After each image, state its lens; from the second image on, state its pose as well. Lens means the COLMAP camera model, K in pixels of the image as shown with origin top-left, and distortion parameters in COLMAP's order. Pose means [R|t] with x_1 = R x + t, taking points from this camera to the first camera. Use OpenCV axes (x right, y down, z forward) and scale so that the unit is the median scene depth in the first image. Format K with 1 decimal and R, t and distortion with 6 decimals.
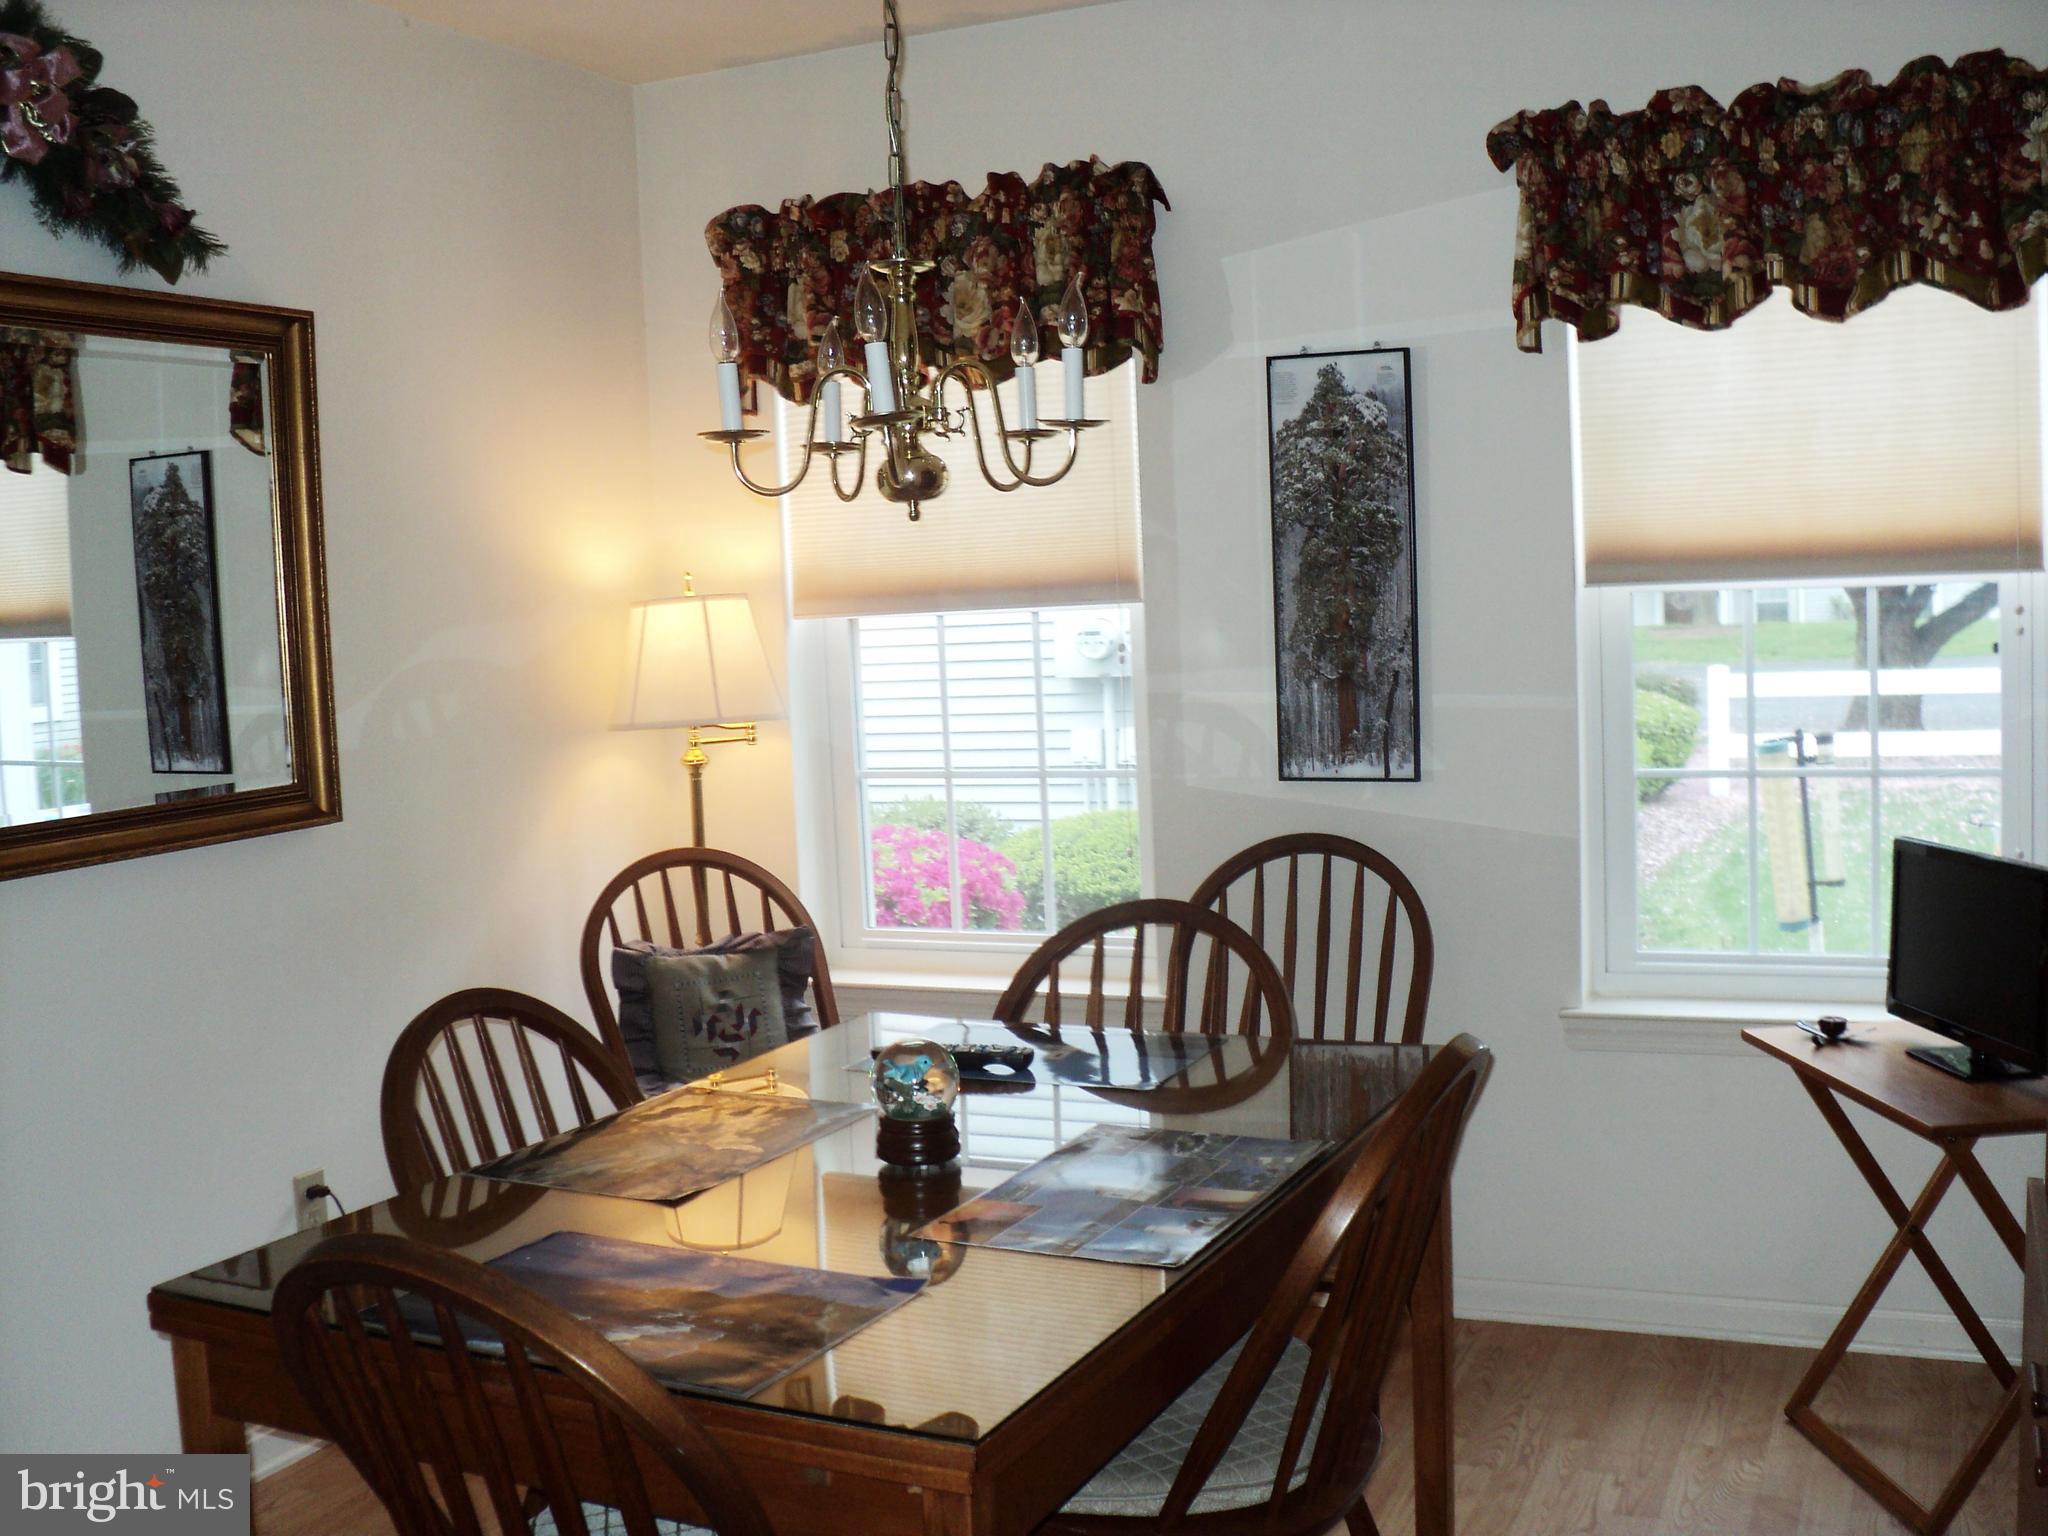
lens RADIAL K [[2113.6, 0, 1024.0], [0, 2113.6, 768.0], [0, 0, 1]] dist [-0.200066, 0.234382]
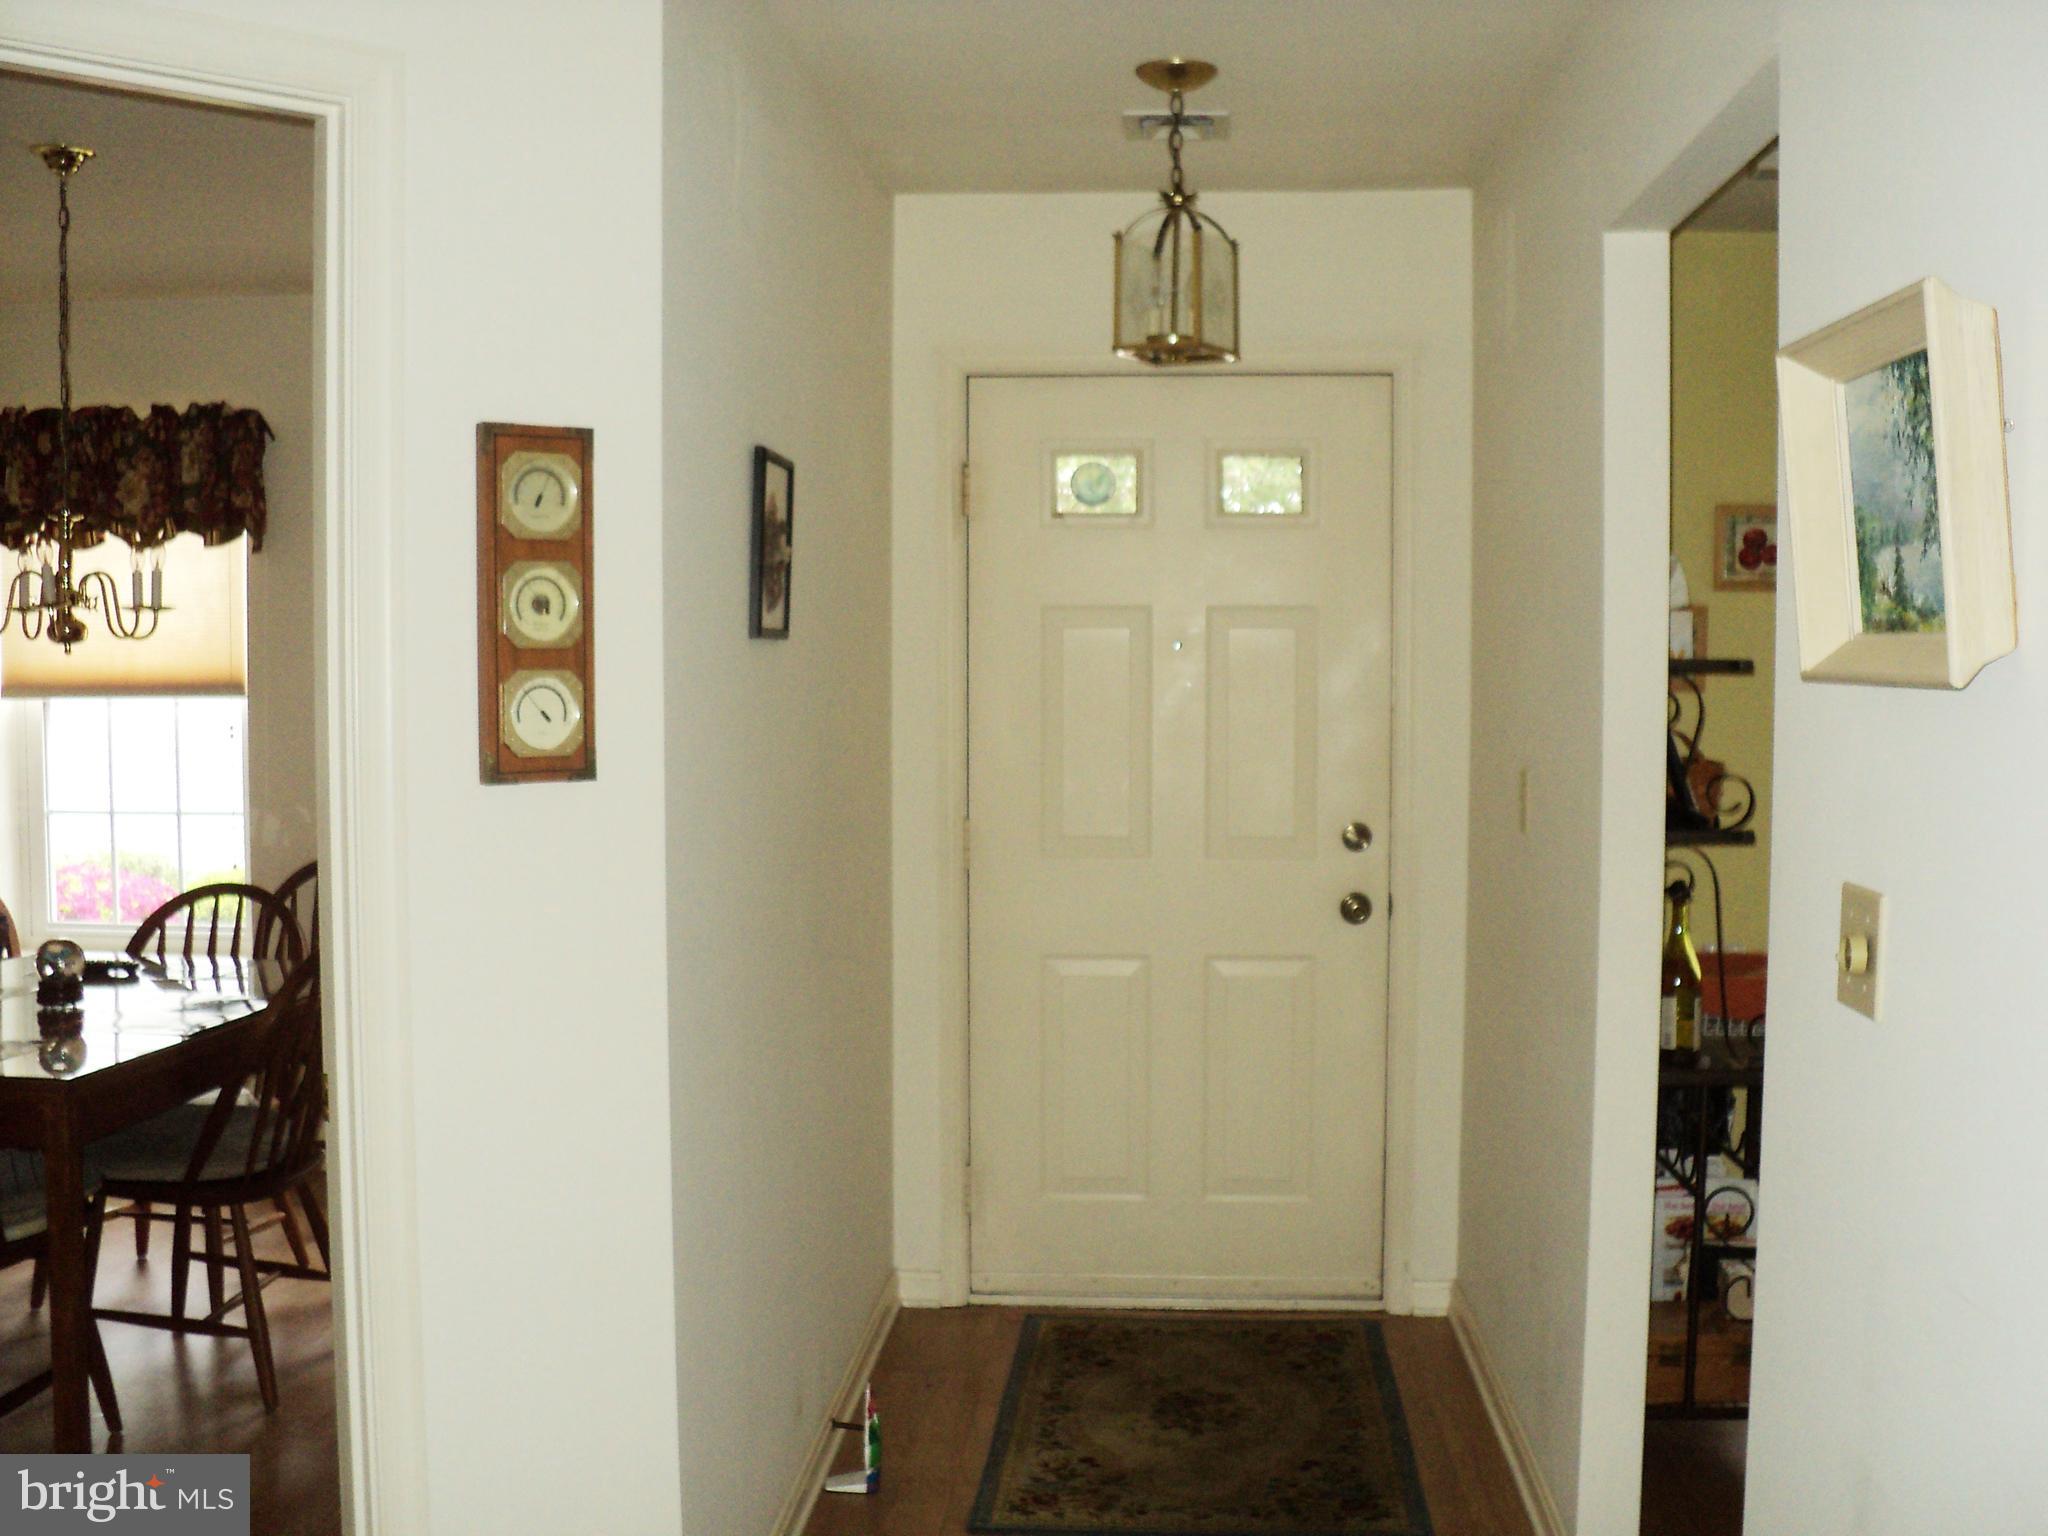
lens RADIAL K [[2113.6, 0, 1024.0], [0, 2113.6, 768.0], [0, 0, 1]] dist [-0.200066, 0.234382]
pose [[0.938150, 0.029229, 0.344992, 0.071251], [-0.013959, 0.998813, -0.046666, 0.032862], [-0.345947, 0.038964, 0.937445, -0.578693]]
